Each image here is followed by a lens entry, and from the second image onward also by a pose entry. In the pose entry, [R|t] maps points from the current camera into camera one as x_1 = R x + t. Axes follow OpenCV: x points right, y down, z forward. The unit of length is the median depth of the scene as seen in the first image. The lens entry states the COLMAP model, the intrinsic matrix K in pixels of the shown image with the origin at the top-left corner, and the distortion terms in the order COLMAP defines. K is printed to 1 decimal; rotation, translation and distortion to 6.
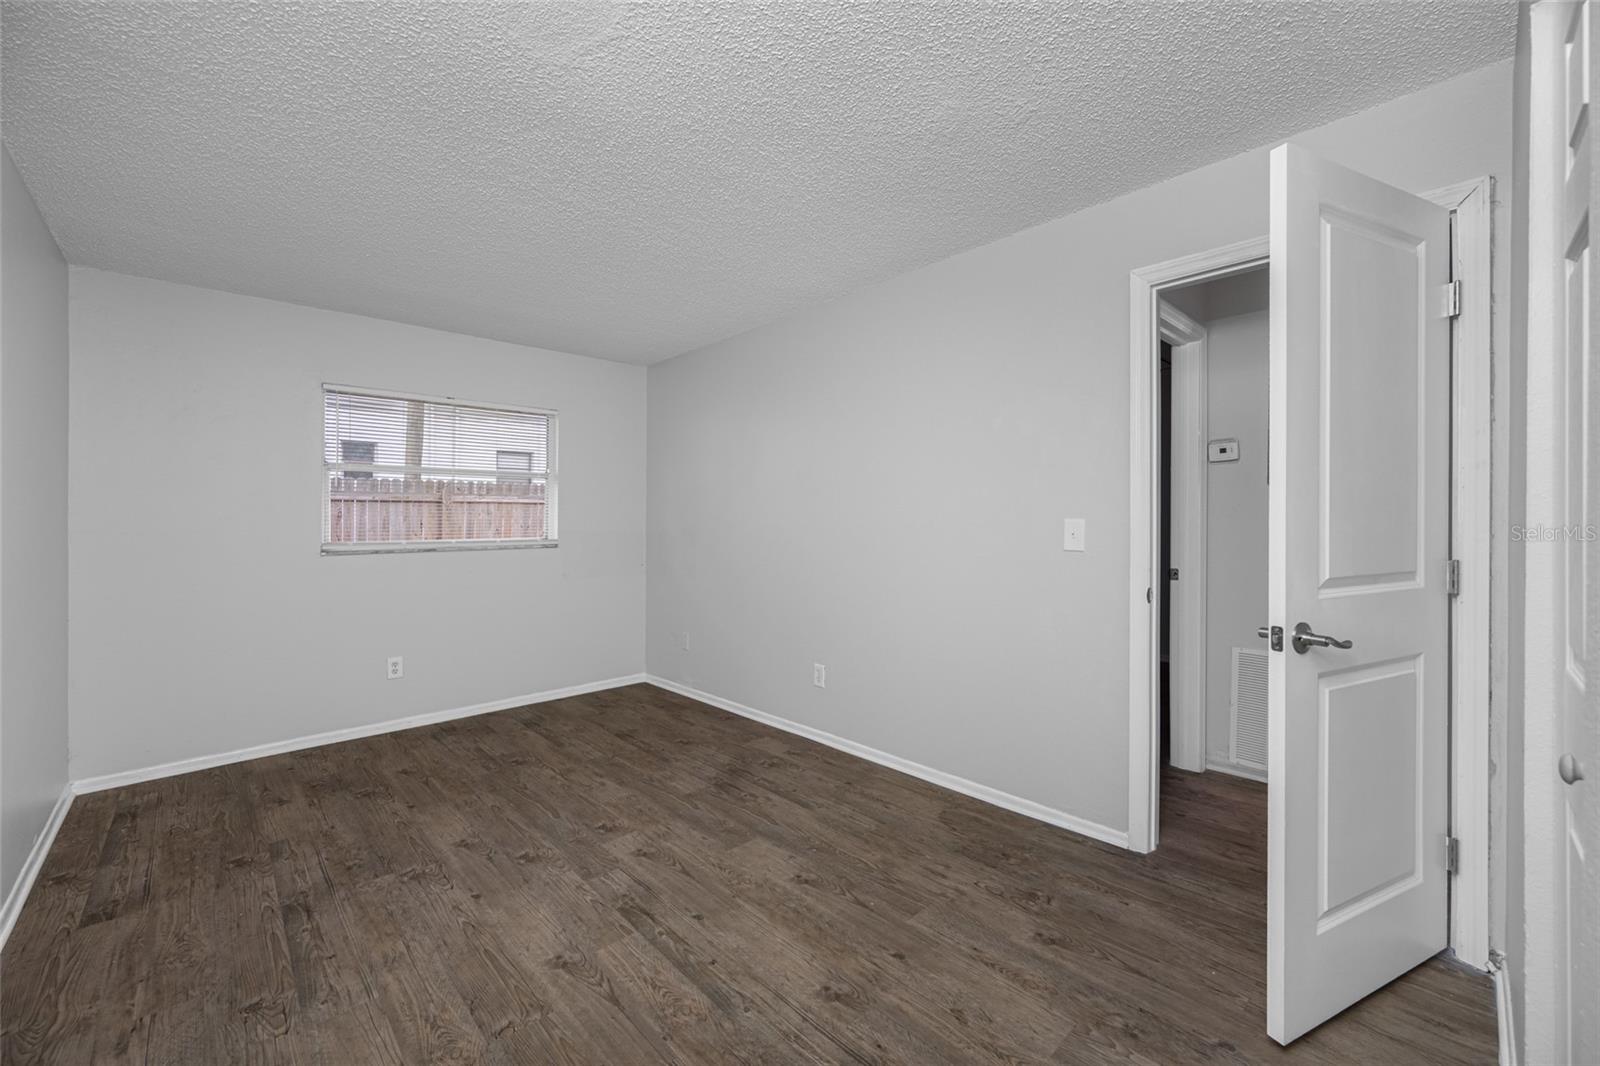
lens RADIAL K [[634.4, 0, 796.7], [0, 634.4, 528.9], [0, 0, 1]] dist [0.000771, -0.000127]
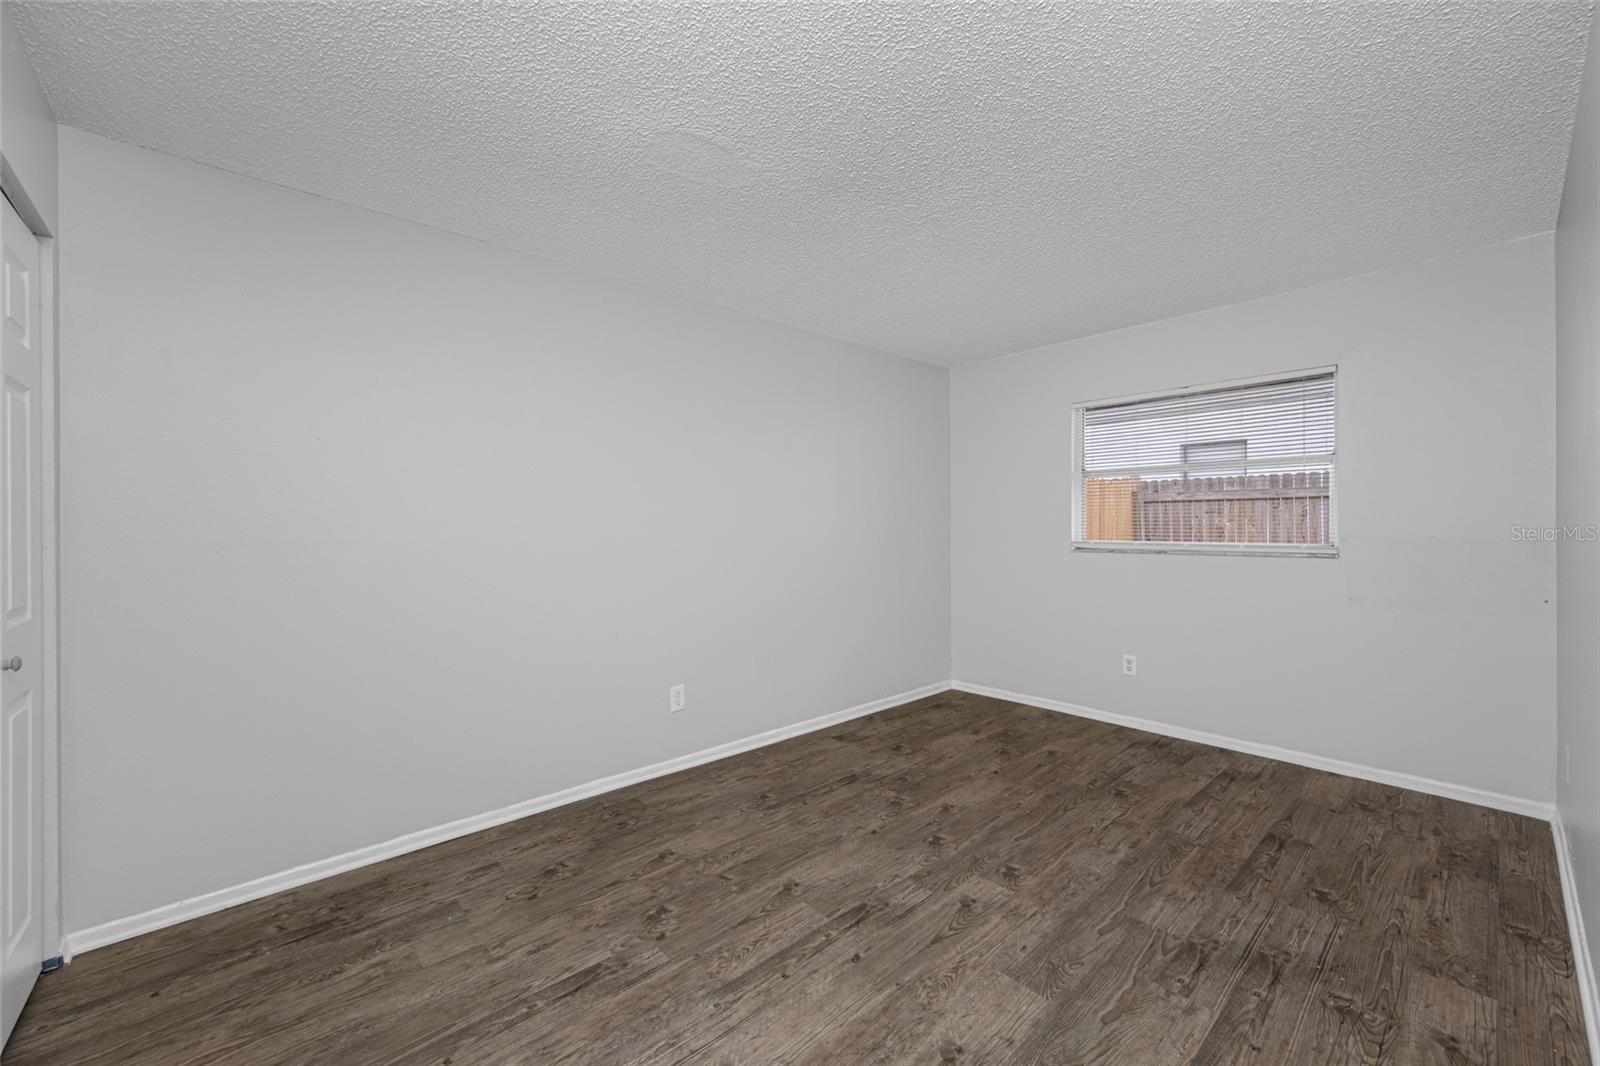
lens RADIAL K [[634.4, 0, 796.7], [0, 634.4, 528.9], [0, 0, 1]] dist [0.000771, -0.000127]
pose [[-0.027361, 0.012370, -0.999549, 0.564792], [-0.005362, 0.999907, 0.012521, -0.014602], [0.999611, 0.005702, -0.027292, 0.699346]]
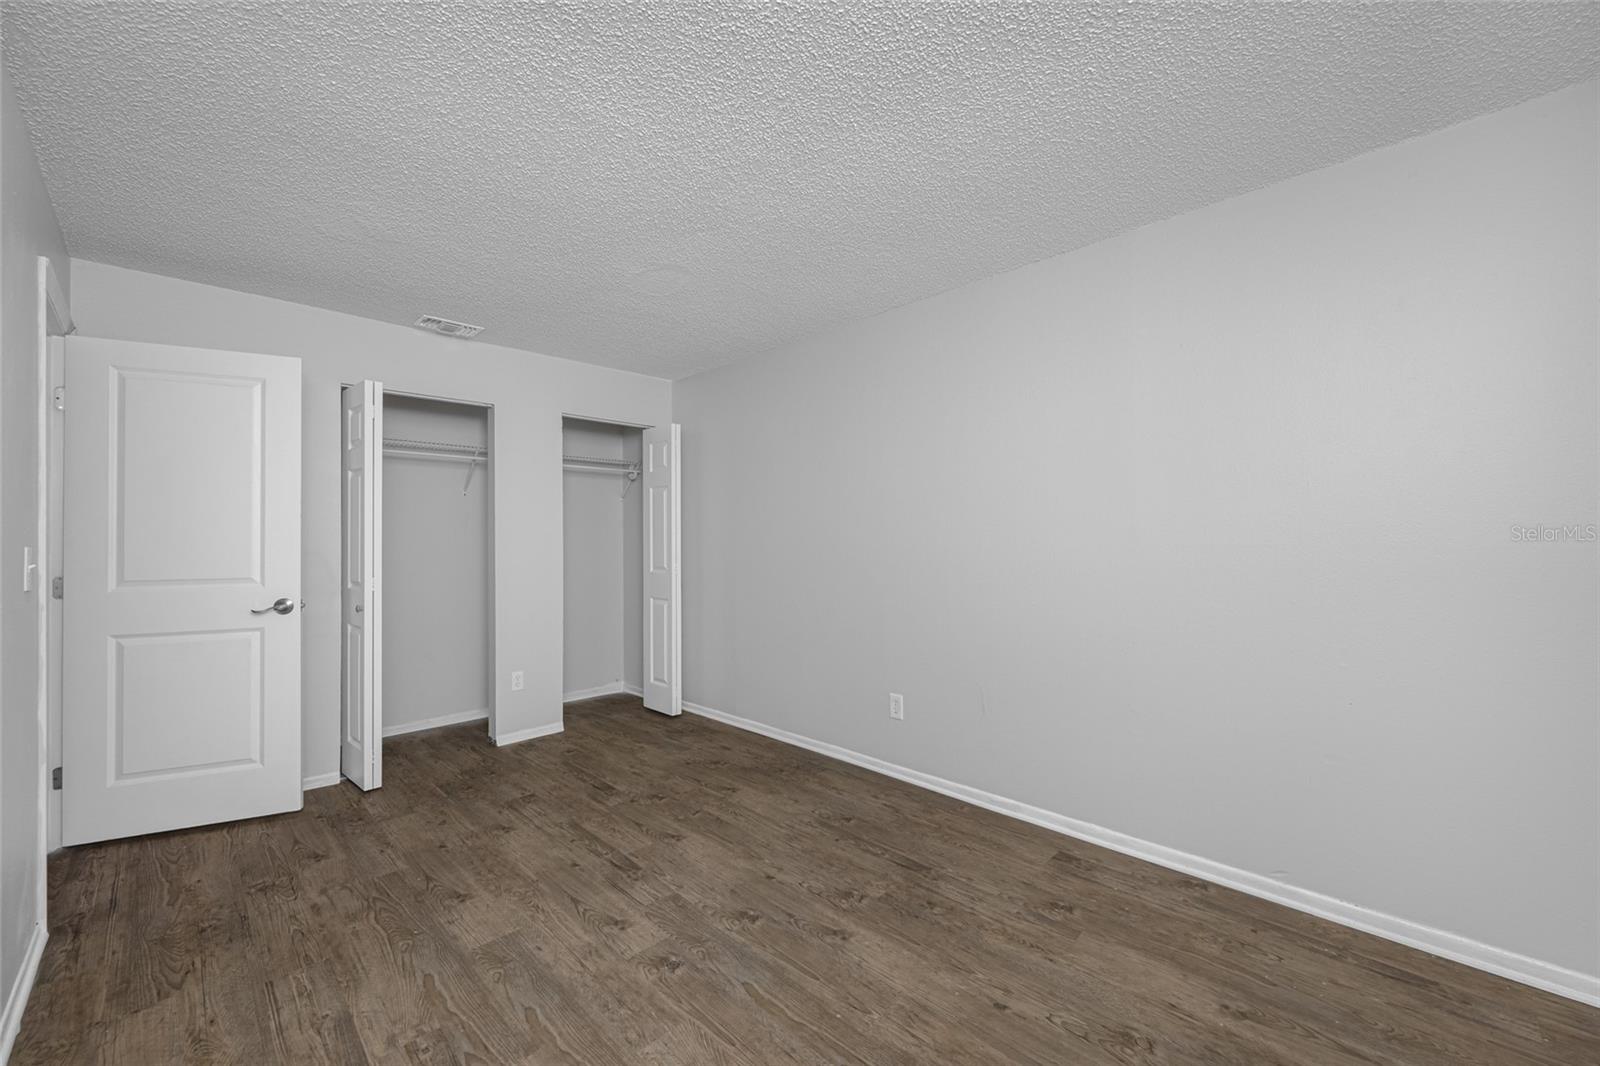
lens RADIAL K [[622.5, 0, 798.5], [0, 622.5, 528.4], [0, 0, 1]] dist [0.001211, 0.000073]
pose [[-0.999418, 0.016383, -0.029918, -0.421560], [0.016529, 0.999853, -0.004642, -0.021935], [0.029837, -0.005134, -0.999542, 1.663686]]
